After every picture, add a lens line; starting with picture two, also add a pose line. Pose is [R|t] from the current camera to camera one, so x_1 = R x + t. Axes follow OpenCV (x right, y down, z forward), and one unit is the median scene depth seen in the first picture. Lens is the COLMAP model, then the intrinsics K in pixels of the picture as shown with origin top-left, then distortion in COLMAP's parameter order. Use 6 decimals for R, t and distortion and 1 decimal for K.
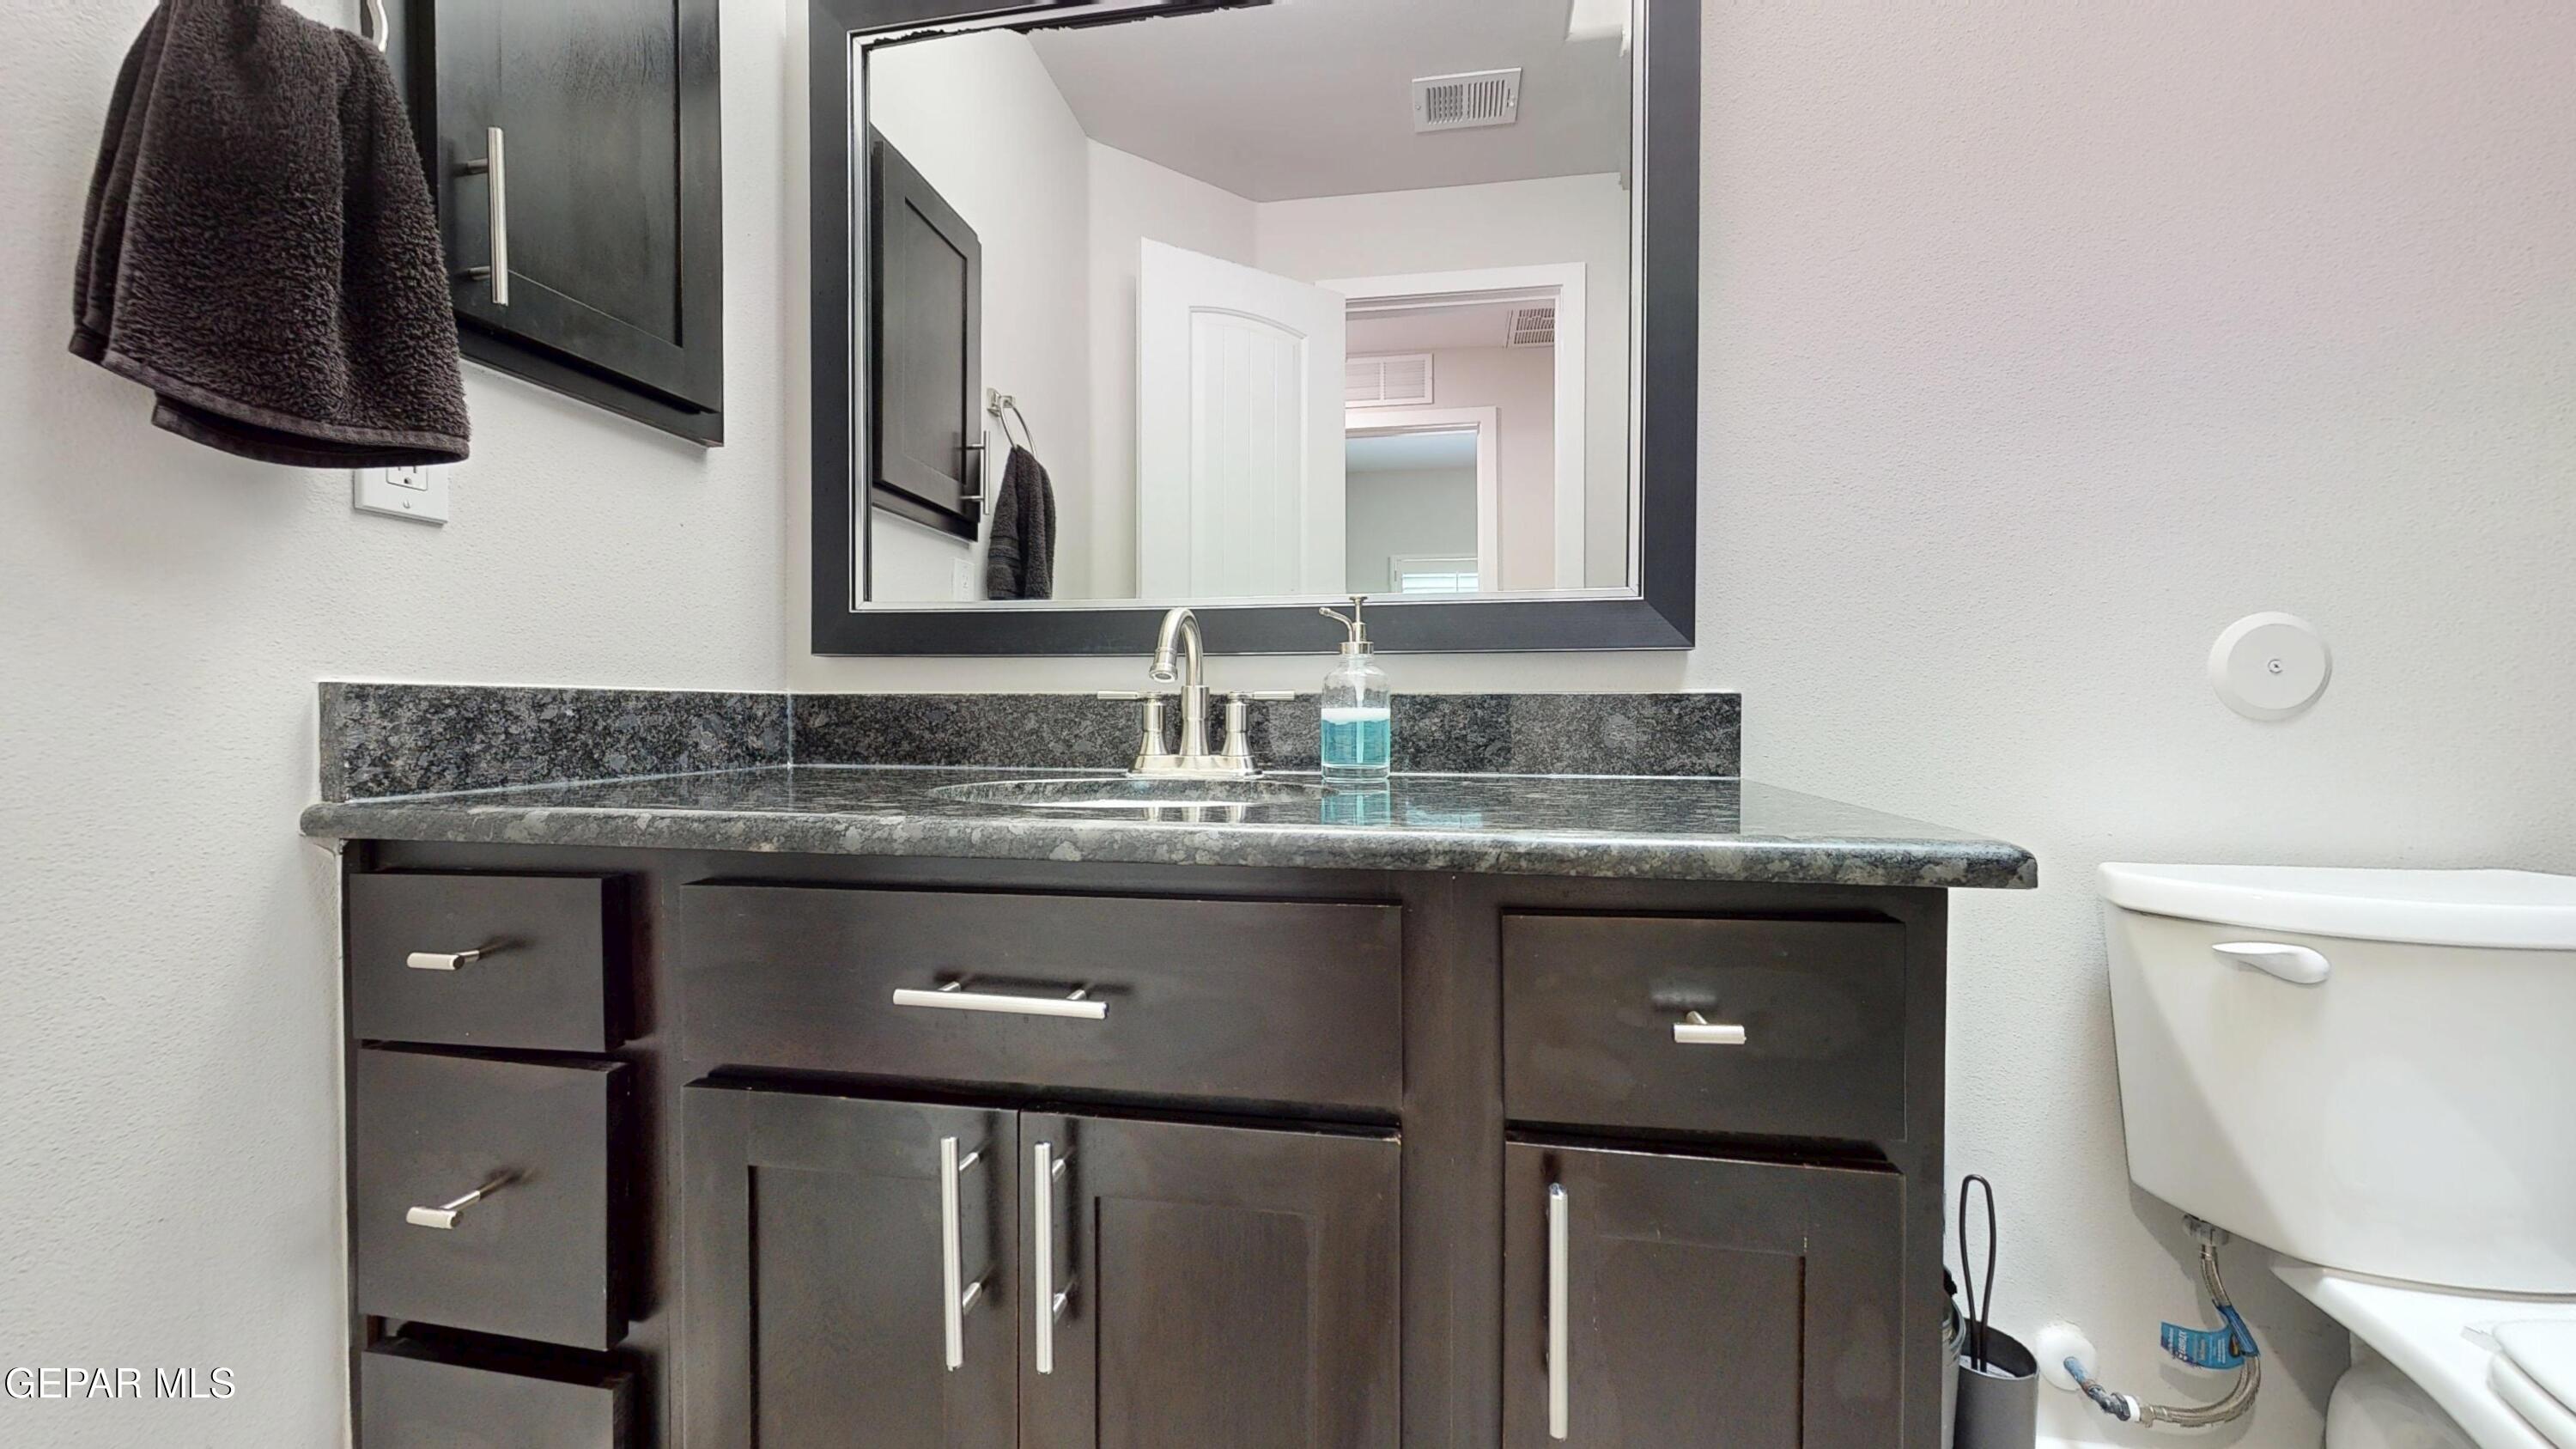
lens RADIAL K [[944.8, 0, 1287.8], [0, 944.8, 725.7], [0, 0, 1]] dist [-0.000357, -0.000239]
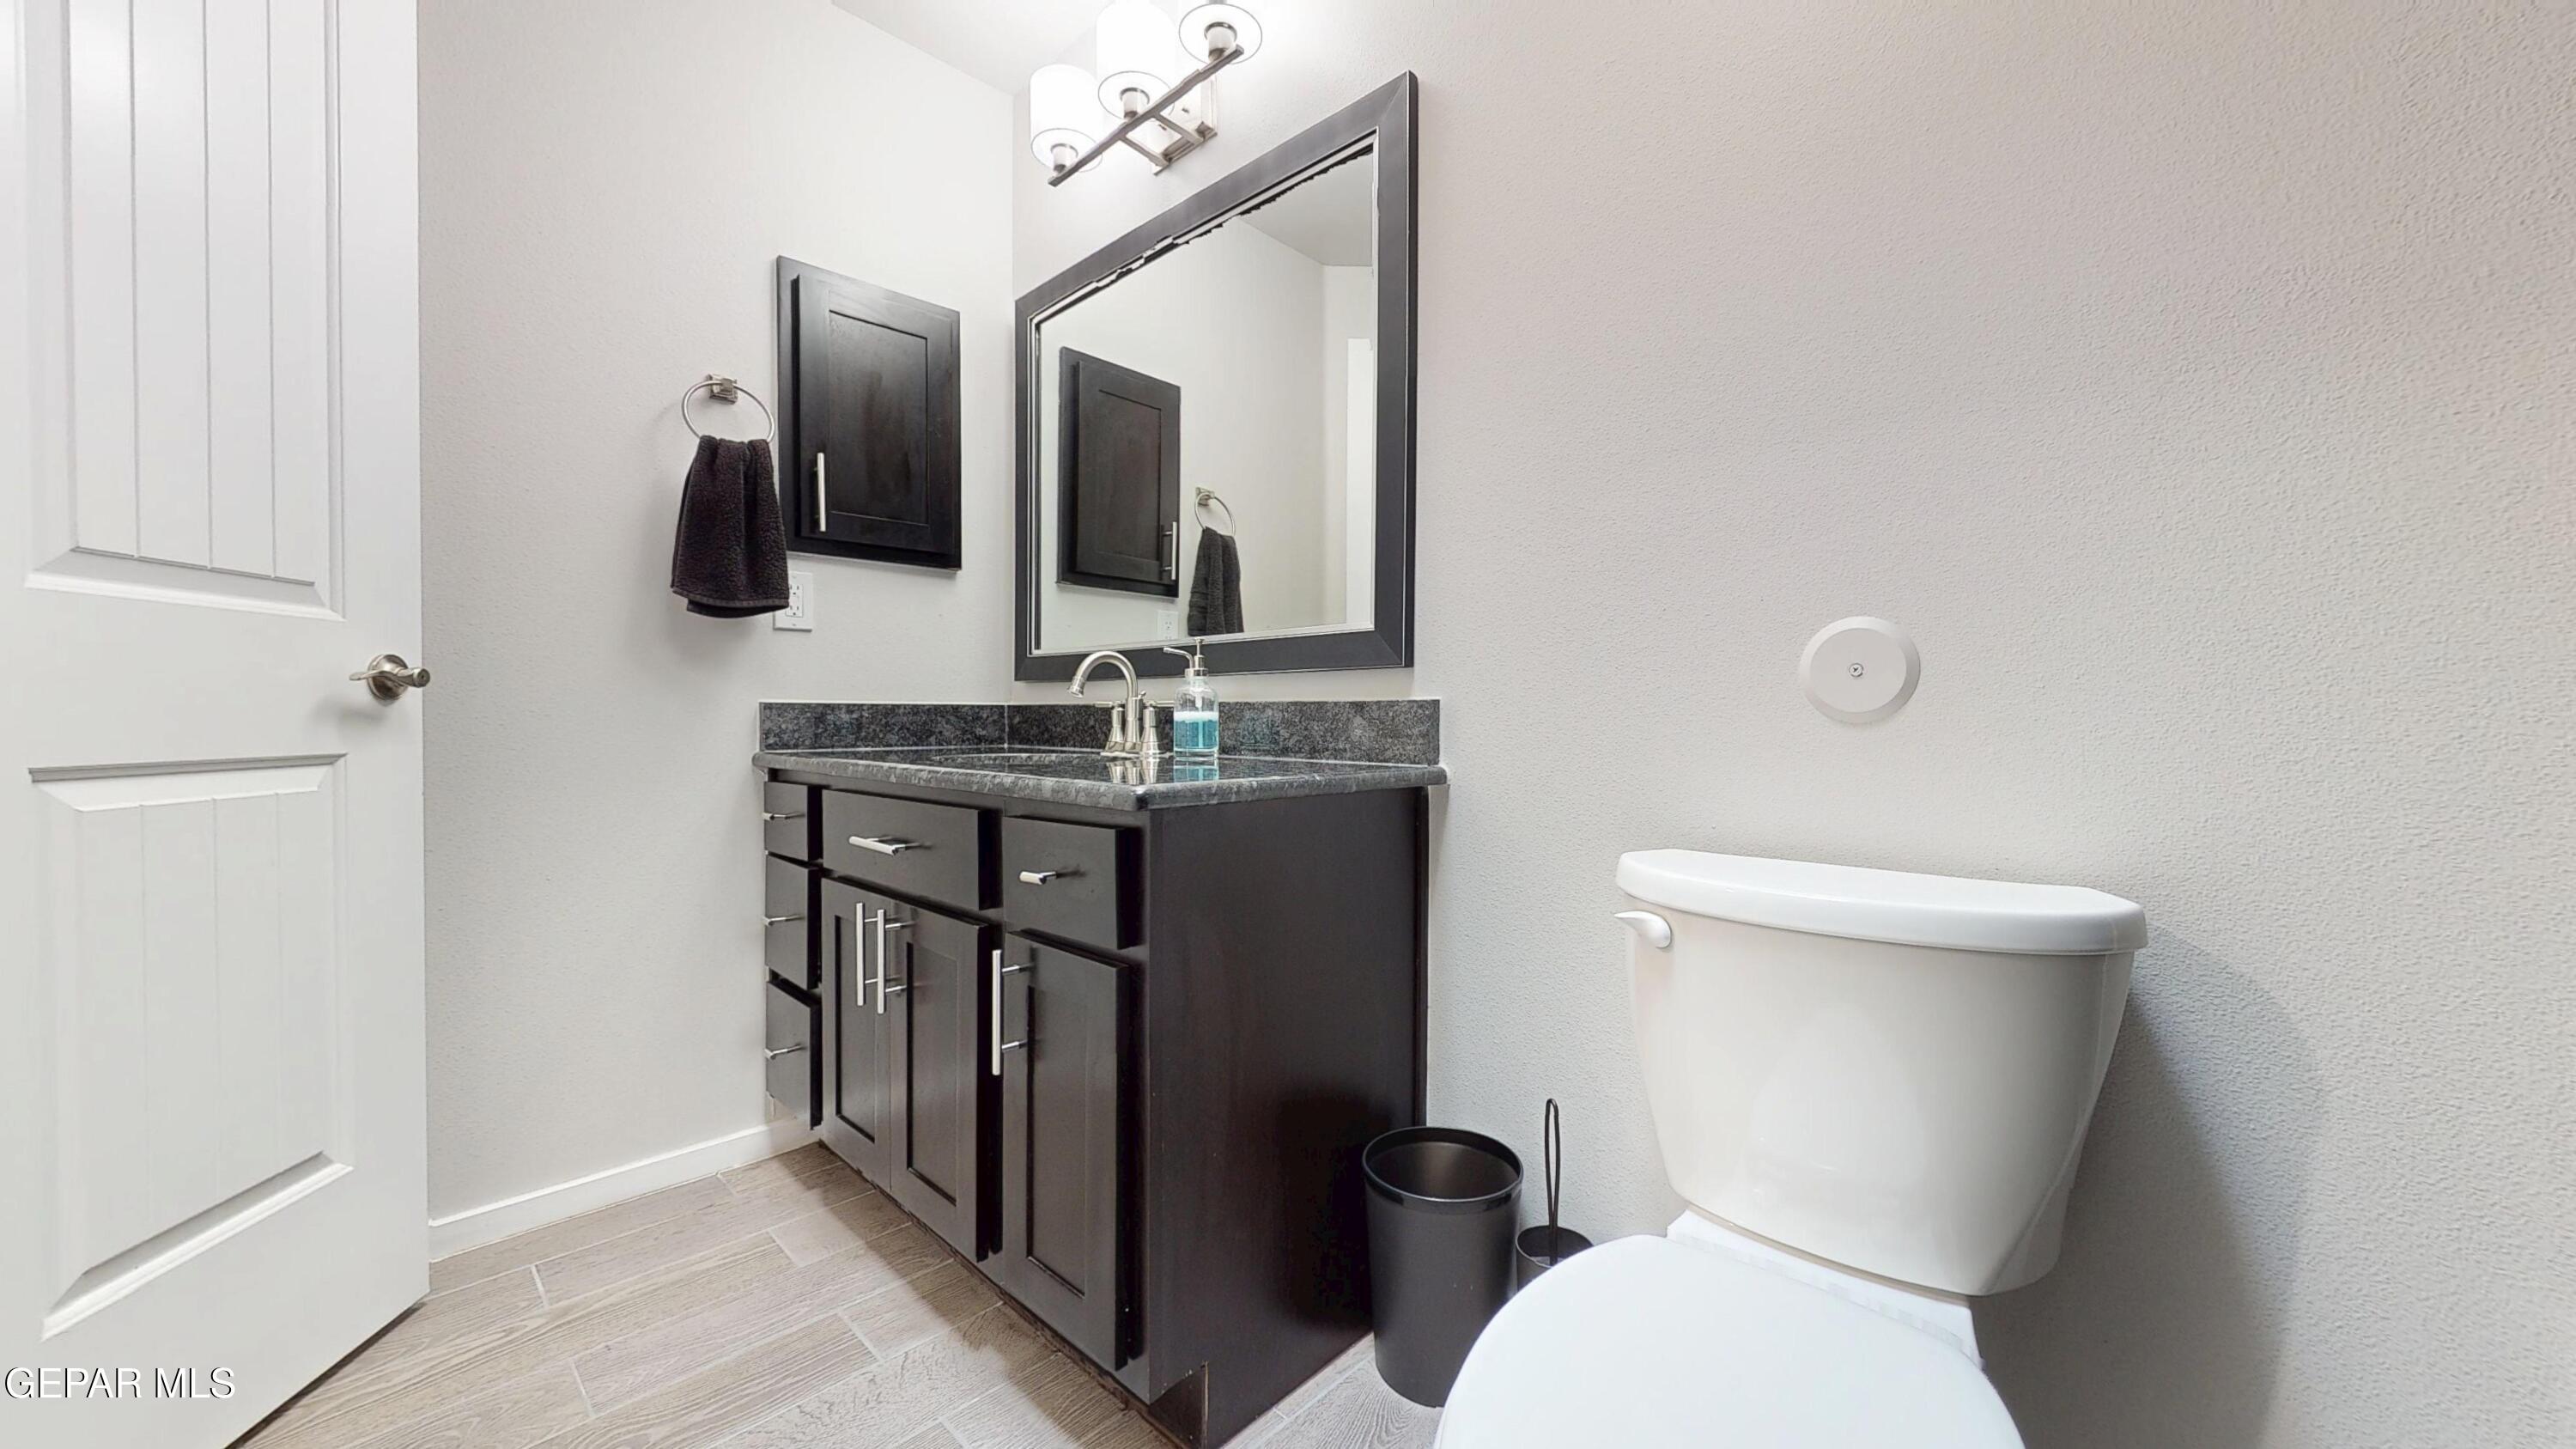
lens RADIAL K [[944.8, 0, 1287.8], [0, 944.8, 725.7], [0, 0, 1]] dist [-0.000357, -0.000239]
pose [[0.828456, 0.006502, -0.560017, 1.036471], [-0.009890, 0.999947, -0.003020, 0.006357], [0.559967, 0.008041, 0.828476, -0.175639]]
